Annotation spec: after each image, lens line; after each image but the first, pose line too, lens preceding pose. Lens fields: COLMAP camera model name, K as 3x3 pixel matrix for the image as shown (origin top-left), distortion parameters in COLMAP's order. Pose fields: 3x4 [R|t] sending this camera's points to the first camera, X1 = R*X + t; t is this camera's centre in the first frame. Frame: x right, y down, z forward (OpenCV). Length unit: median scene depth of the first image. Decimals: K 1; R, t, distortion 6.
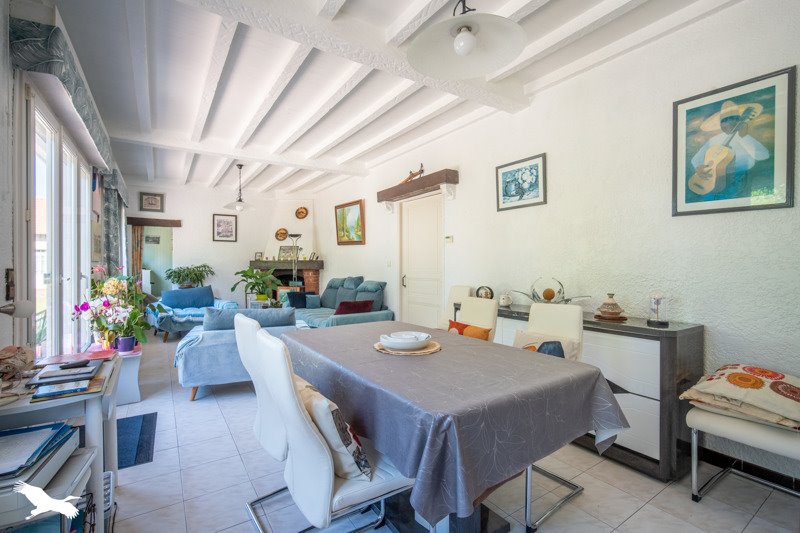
lens RADIAL K [[351.6, 0, 400.8], [0, 351.6, 265.9], [0, 0, 1]] dist [-0.002666, -0.000239]
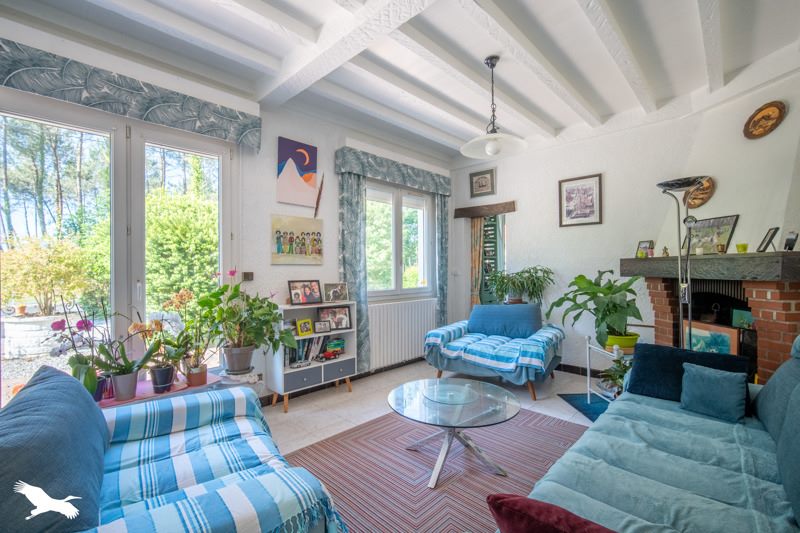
lens RADIAL K [[351.6, 0, 402.4], [0, 351.6, 268.7], [0, 0, 1]] dist [-0.002666, -0.000239]
pose [[0.219967, -0.001520, -0.975506, -0.019427], [-0.001121, 0.999998, -0.001811, 0.000432], [0.975507, 0.001492, 0.219965, 0.650078]]
